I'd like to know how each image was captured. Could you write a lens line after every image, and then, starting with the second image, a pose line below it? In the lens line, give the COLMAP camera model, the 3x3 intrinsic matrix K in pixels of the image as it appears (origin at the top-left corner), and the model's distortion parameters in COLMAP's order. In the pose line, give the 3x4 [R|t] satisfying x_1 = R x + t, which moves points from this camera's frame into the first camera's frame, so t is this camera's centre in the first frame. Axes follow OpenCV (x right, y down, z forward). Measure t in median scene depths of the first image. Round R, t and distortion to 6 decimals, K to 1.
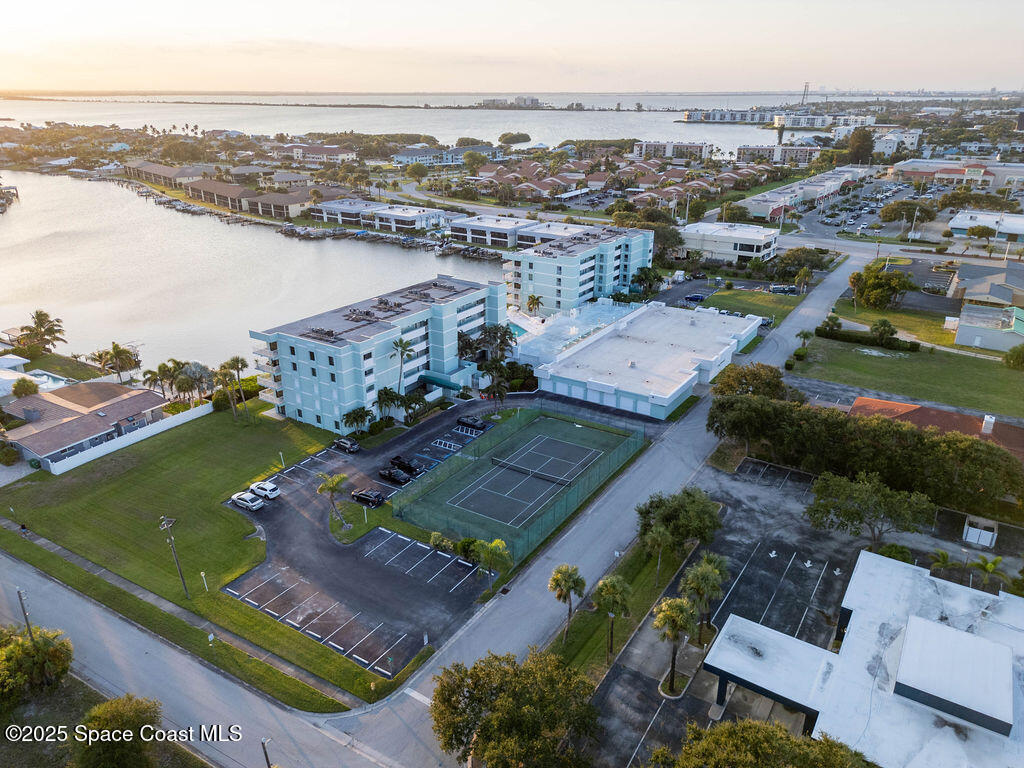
lens RADIAL K [[721.9, 0, 510.4], [0, 721.9, 377.9], [0, 0, 1]] dist [0.023059, -0.007067]
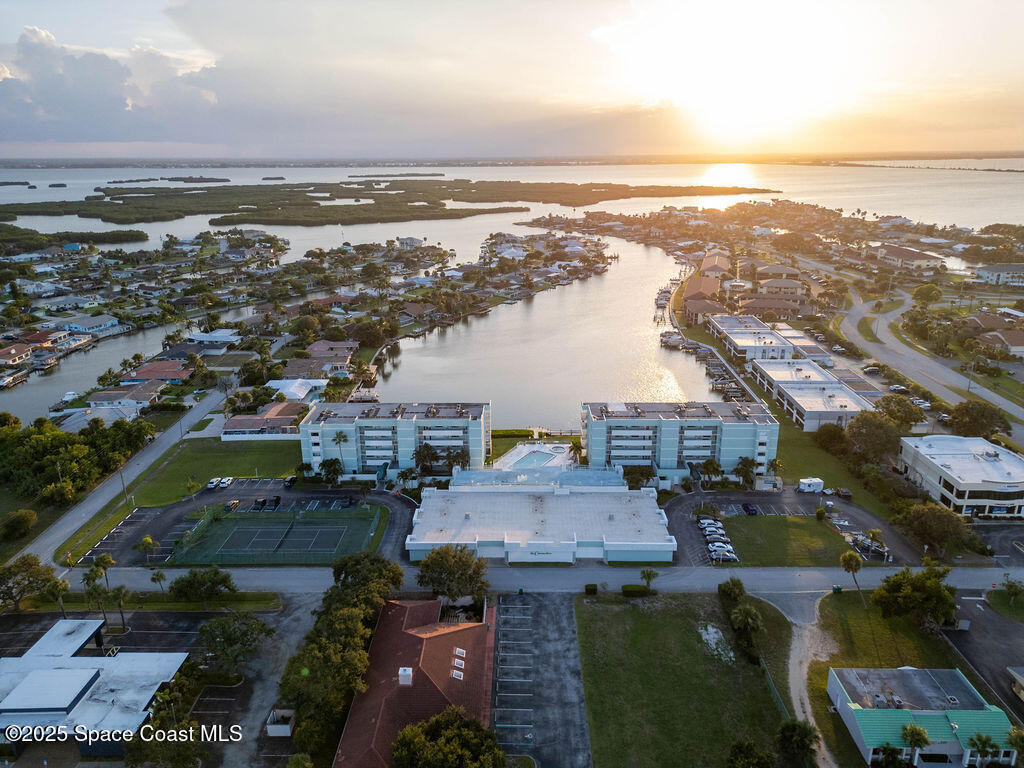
lens RADIAL K [[721.9, 0, 513.7], [0, 721.9, 383.2], [0, 0, 1]] dist [0.023059, -0.007067]
pose [[0.538008, 0.249784, -0.805081, 1.205451], [-0.305046, 0.948048, 0.090289, -0.386084], [0.785808, 0.197011, 0.586253, 0.363705]]
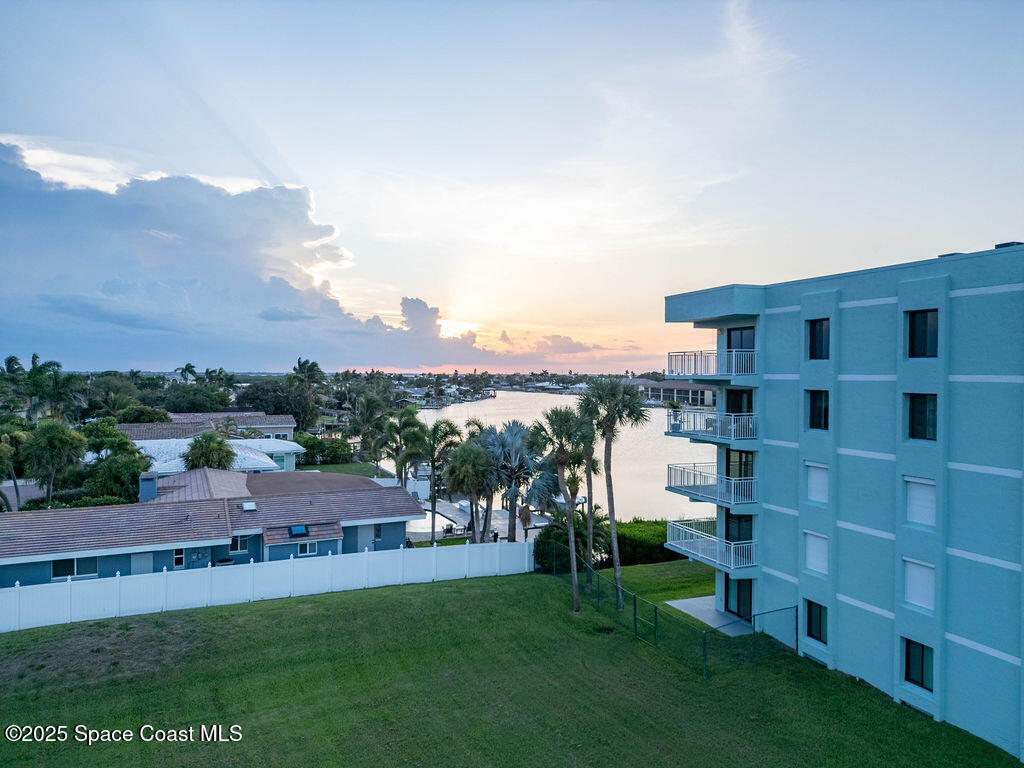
lens RADIAL K [[721.9, 0, 506.6], [0, 721.9, 376.2], [0, 0, 1]] dist [0.023059, -0.007067]
pose [[0.815118, 0.013759, -0.579132, -0.236463], [-0.225667, 0.928285, -0.295569, 0.067643], [0.533532, 0.371615, 0.759767, 0.733329]]
